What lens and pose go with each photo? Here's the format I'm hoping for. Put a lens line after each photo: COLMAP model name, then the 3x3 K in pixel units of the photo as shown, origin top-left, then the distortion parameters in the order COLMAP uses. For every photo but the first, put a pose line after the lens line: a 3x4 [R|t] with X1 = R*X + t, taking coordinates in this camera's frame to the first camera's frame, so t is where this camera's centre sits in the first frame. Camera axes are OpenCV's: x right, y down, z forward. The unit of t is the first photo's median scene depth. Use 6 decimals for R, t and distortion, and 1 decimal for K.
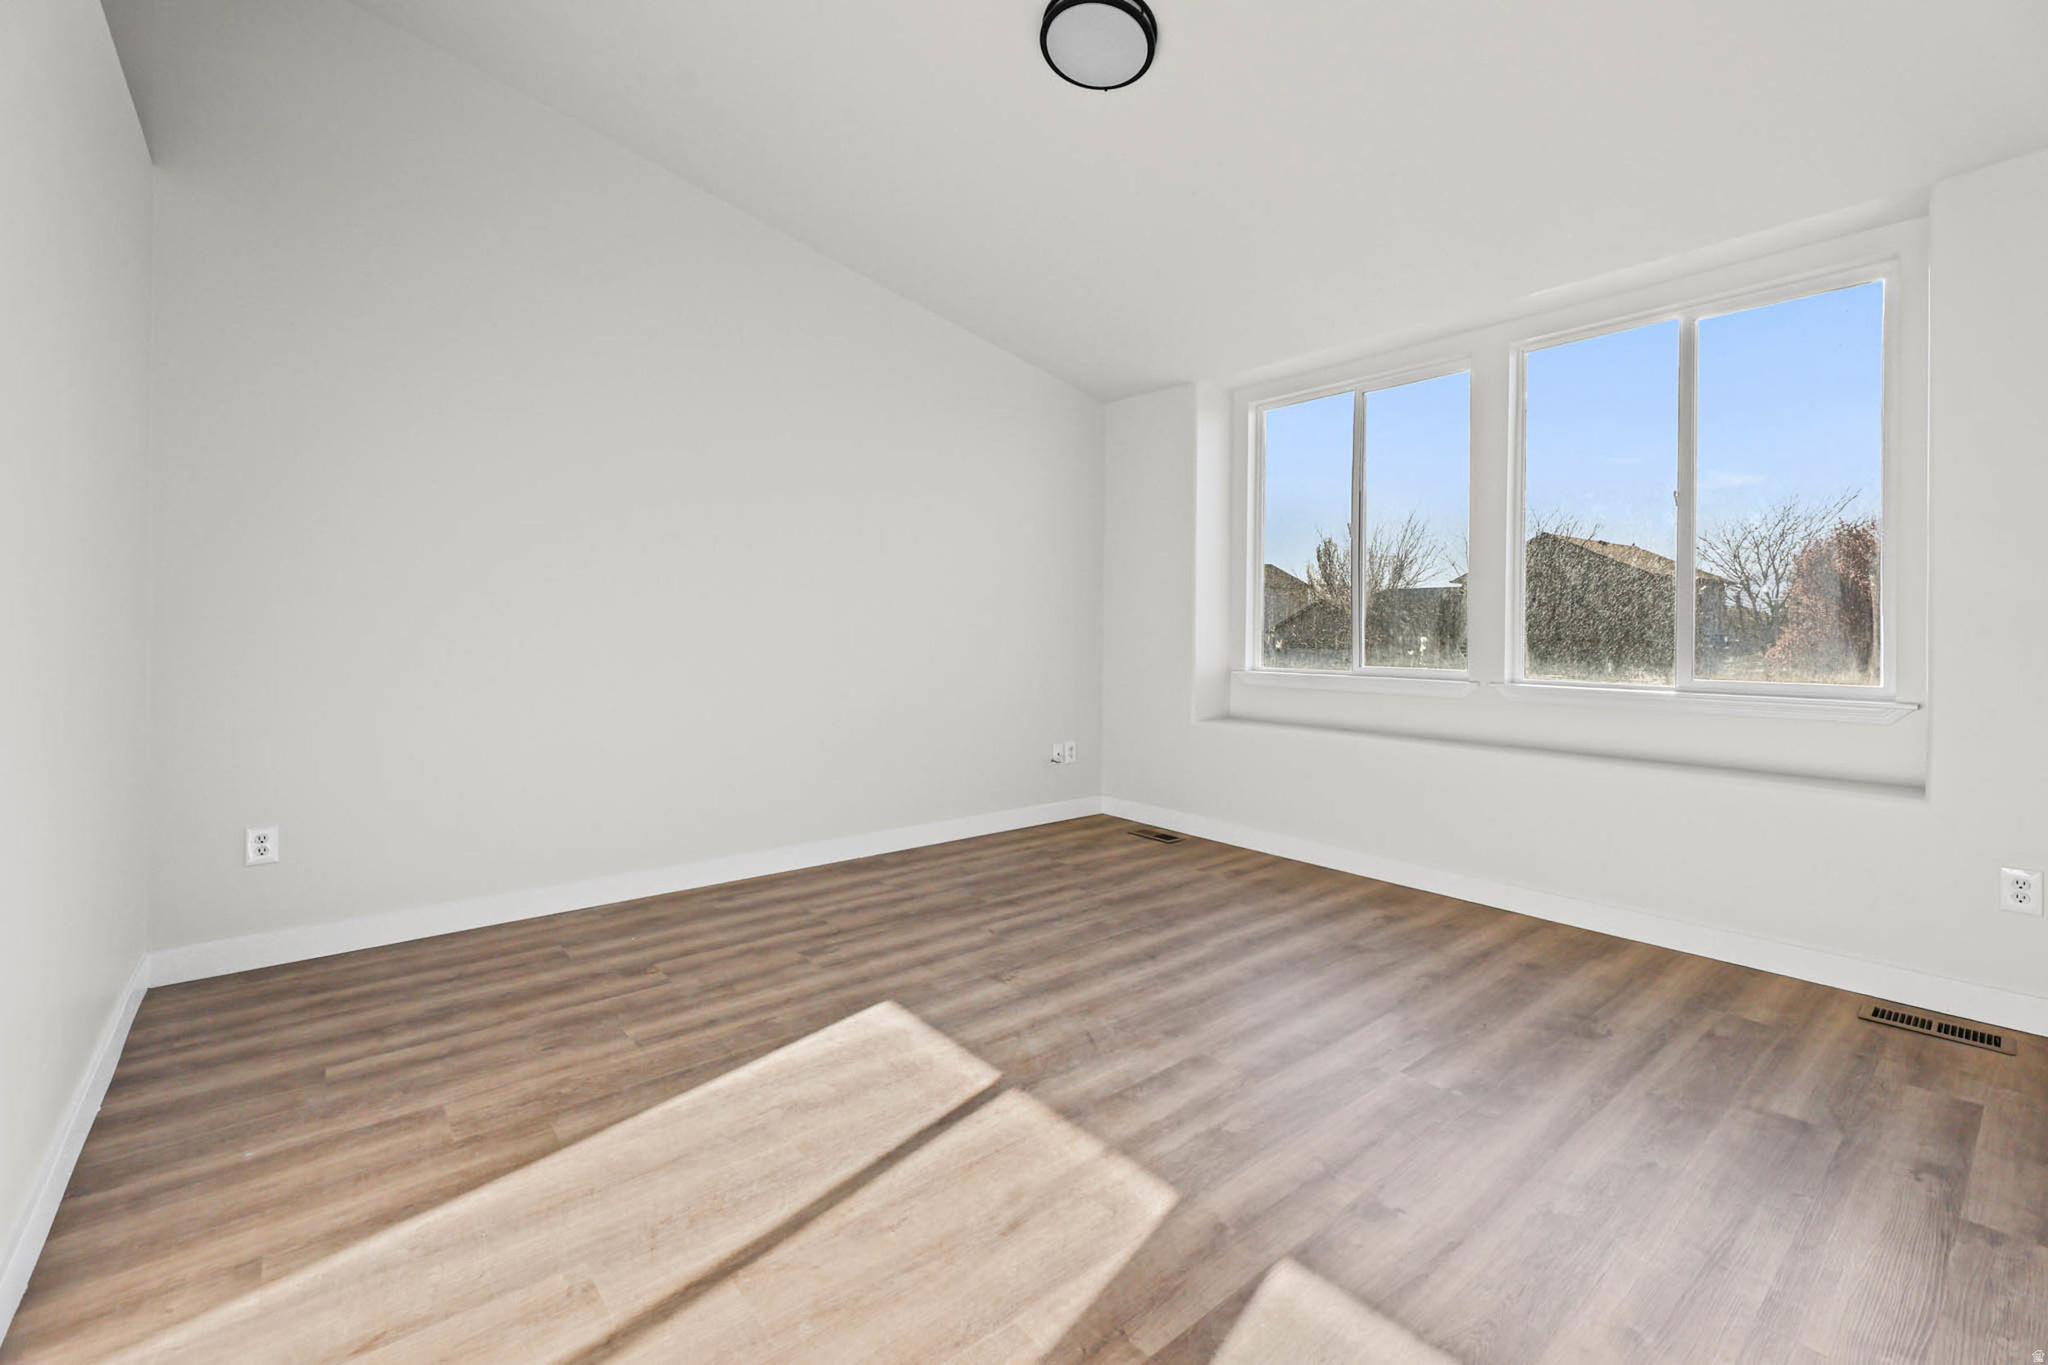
lens RADIAL K [[865.8, 0, 1030.2], [0, 865.8, 617.8], [0, 0, 1]] dist [0.000473, -0.002395]
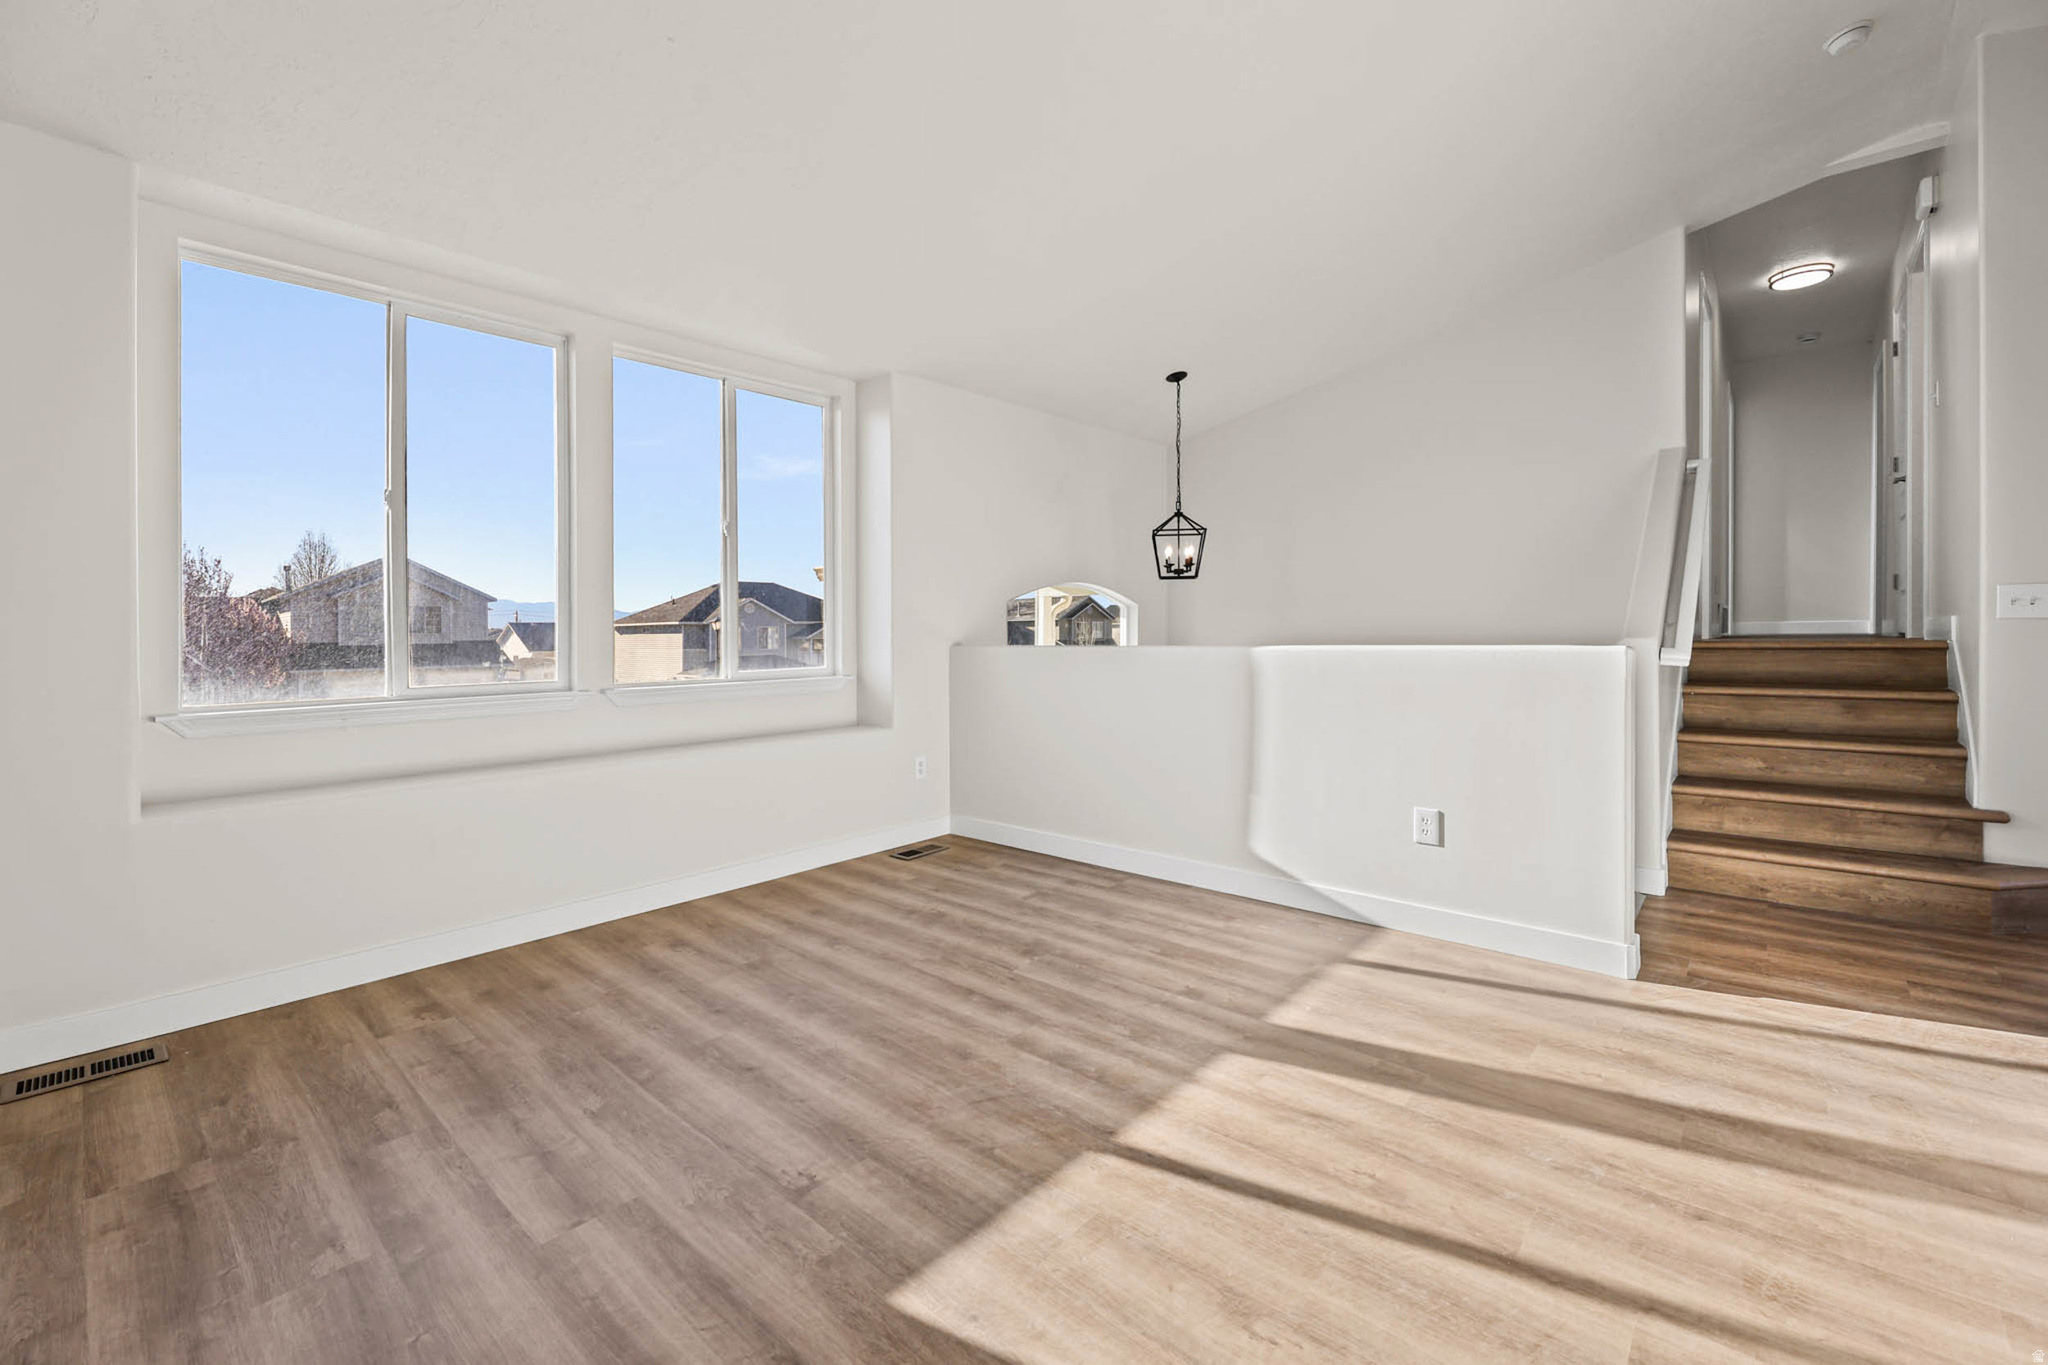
lens RADIAL K [[865.8, 0, 1034.6], [0, 865.8, 631.9], [0, 0, 1]] dist [0.000473, -0.002395]
pose [[-0.154195, -0.007015, 0.988016, -0.773990], [-0.002532, 0.999974, 0.006705, 0.004673], [-0.988037, -0.001467, -0.154208, 1.049885]]
